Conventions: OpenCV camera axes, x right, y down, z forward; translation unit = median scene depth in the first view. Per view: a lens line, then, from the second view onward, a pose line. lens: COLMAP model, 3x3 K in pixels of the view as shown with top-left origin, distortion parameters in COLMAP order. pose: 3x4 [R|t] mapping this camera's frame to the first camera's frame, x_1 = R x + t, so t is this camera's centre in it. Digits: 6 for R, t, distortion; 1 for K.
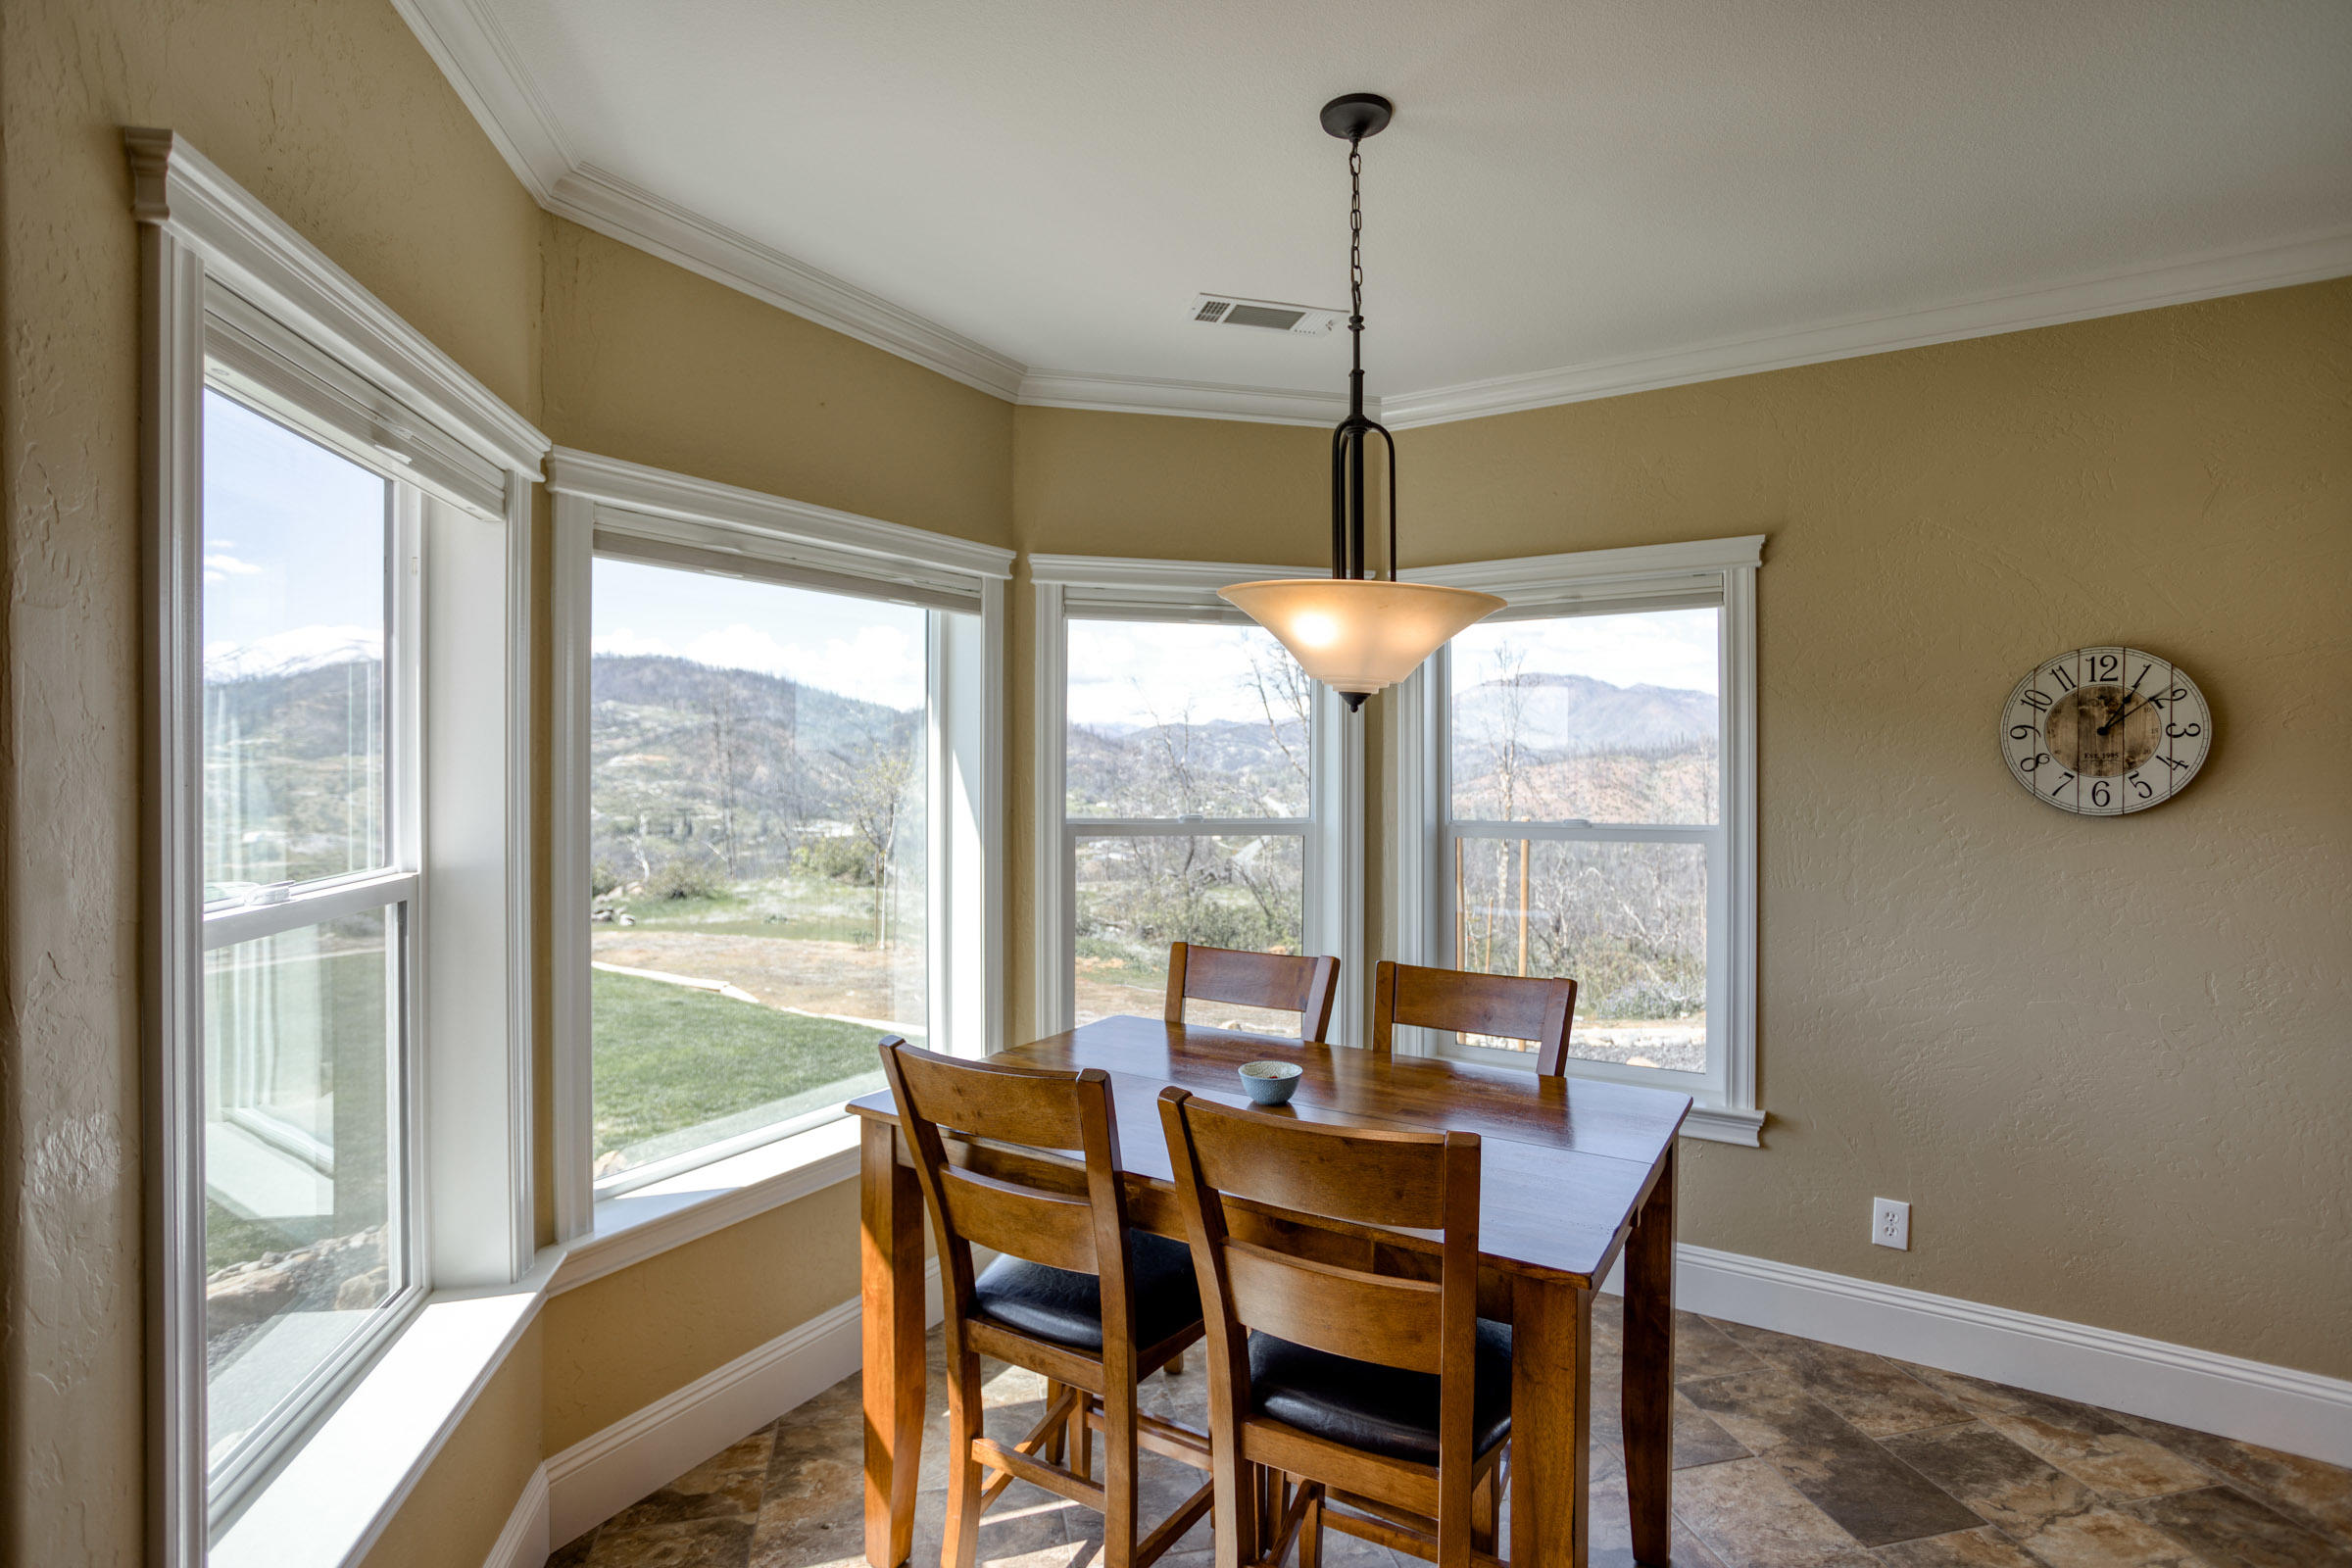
lens RADIAL K [[1133.3, 0, 1169.2], [0, 1133.3, 779.5], [0, 0, 1]] dist [-0.029639, 0.010492]
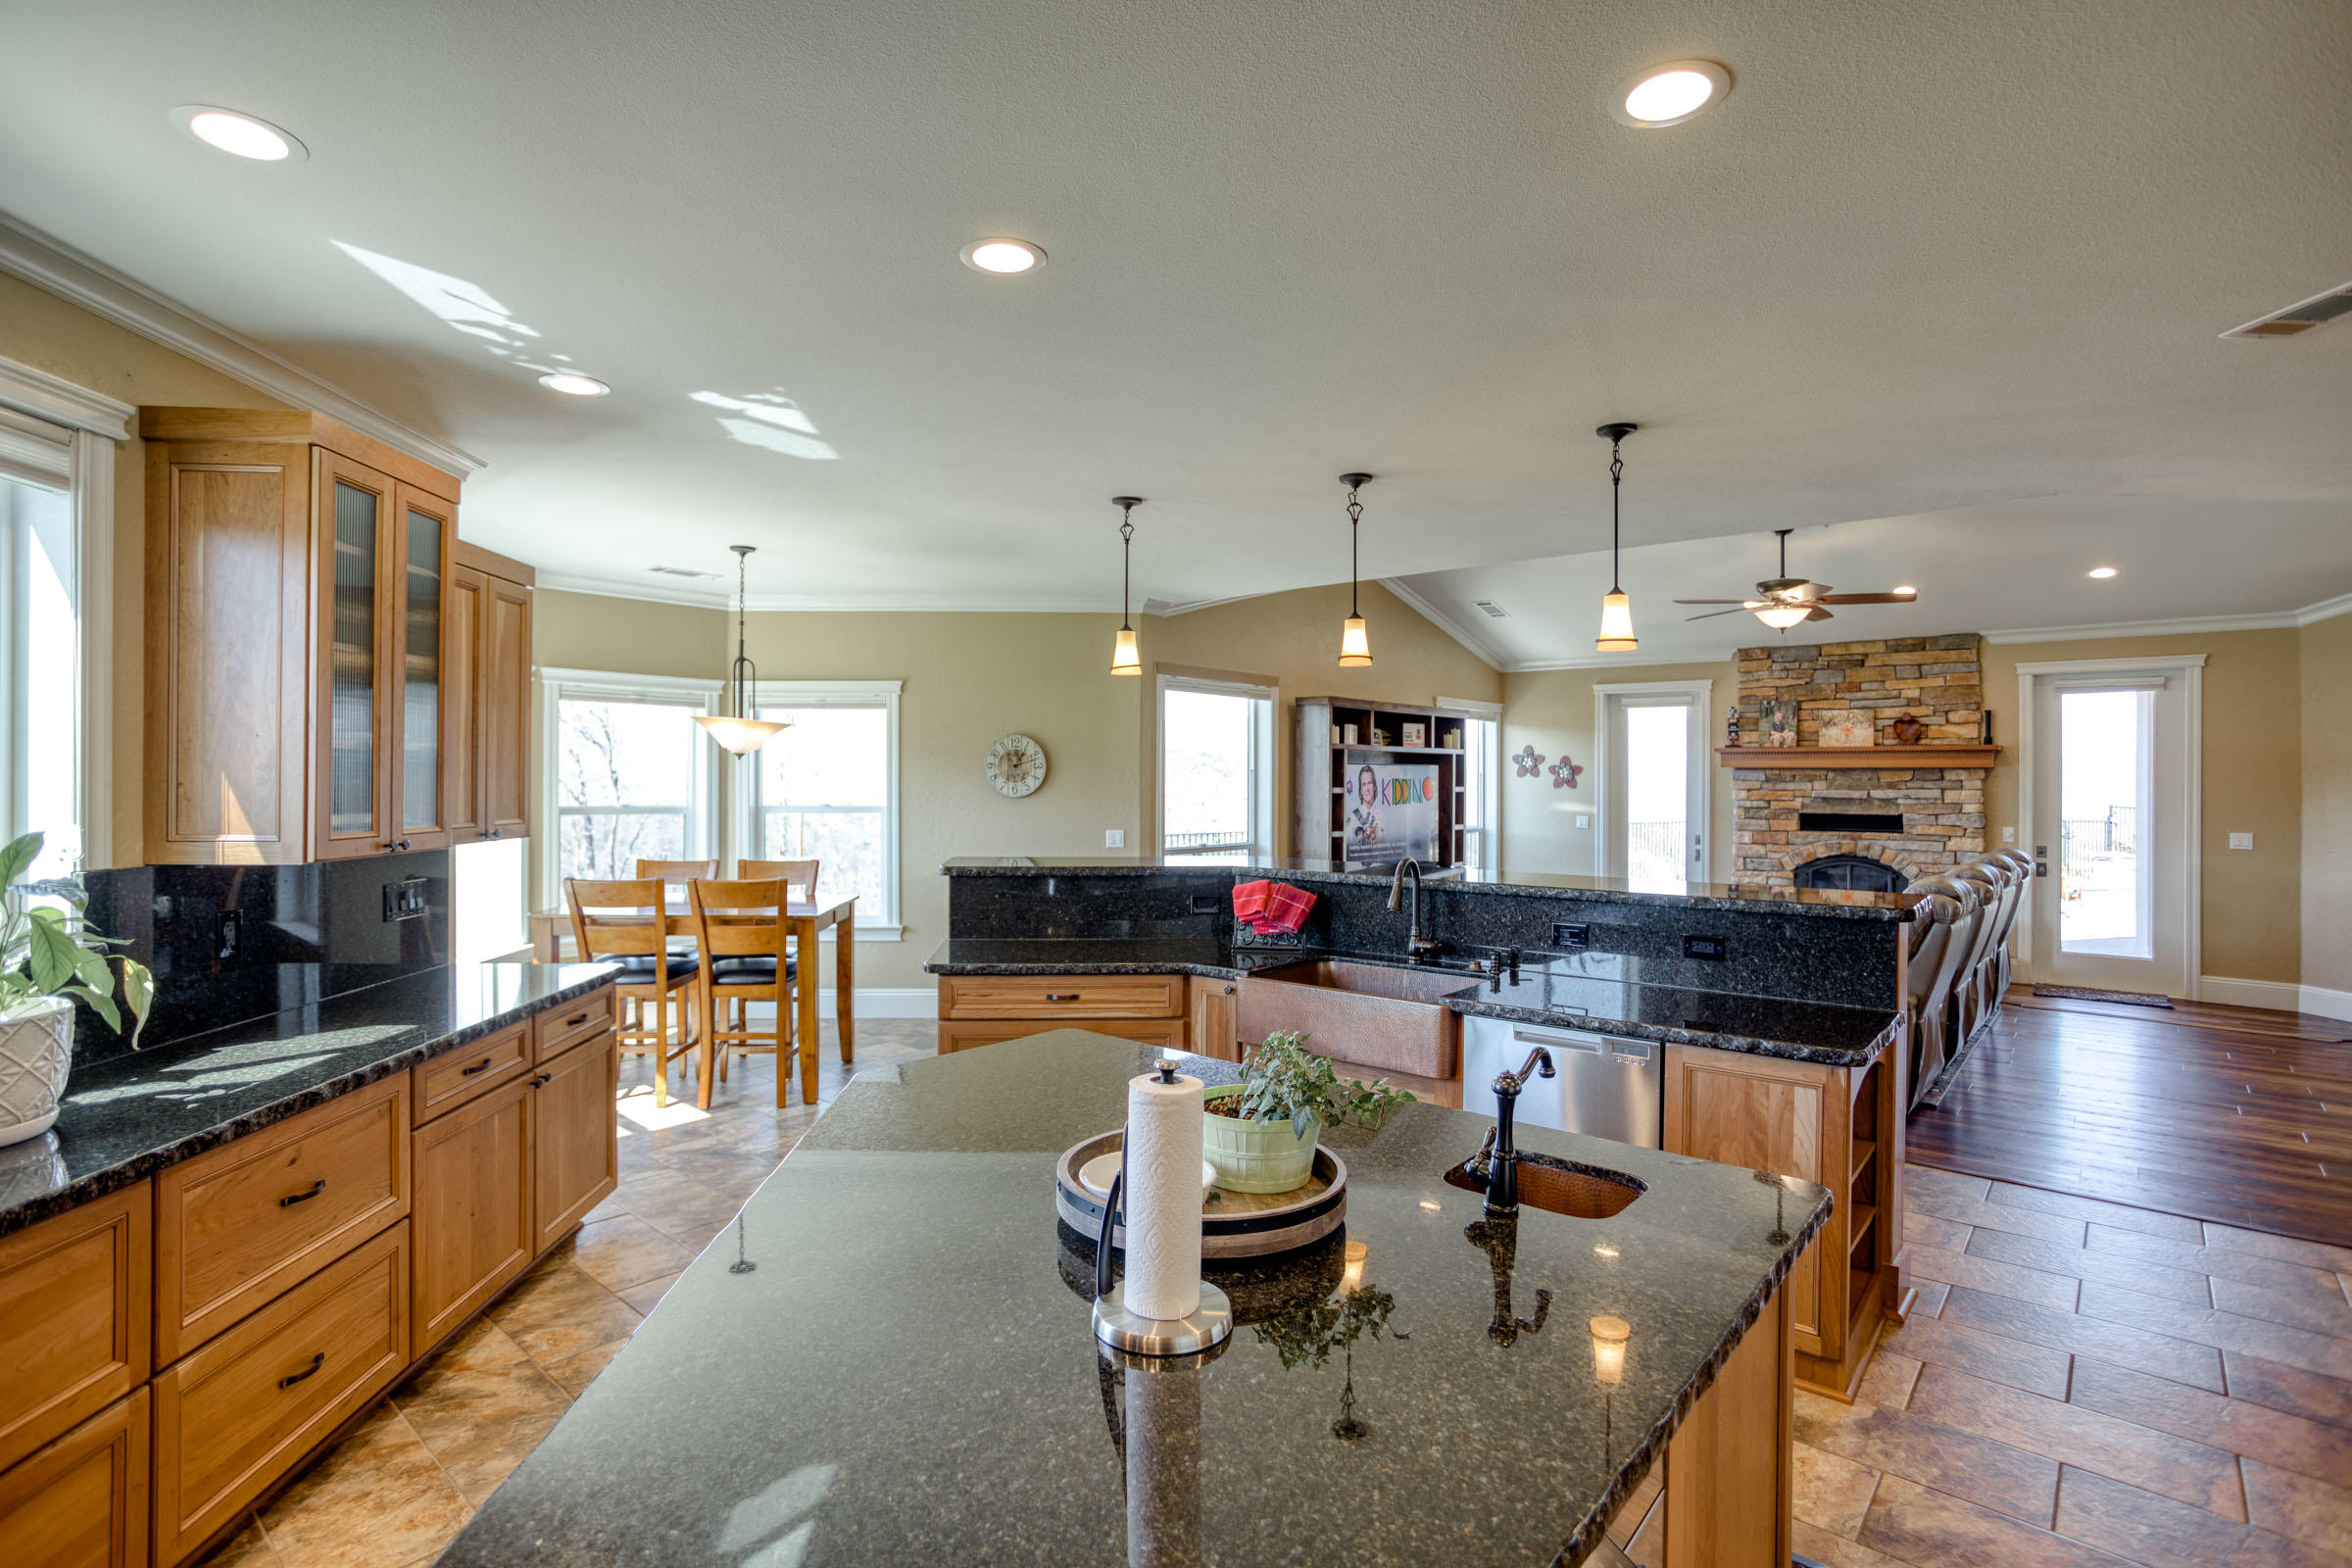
lens RADIAL K [[1133.3, 0, 1167.2], [0, 1133.3, 777.9], [0, 0, 1]] dist [-0.029639, 0.010492]
pose [[0.815329, 0.003646, 0.578987, -0.444094], [0.001245, 0.999967, -0.008050, 0.008032], [-0.578997, 0.007284, 0.815297, -1.424553]]
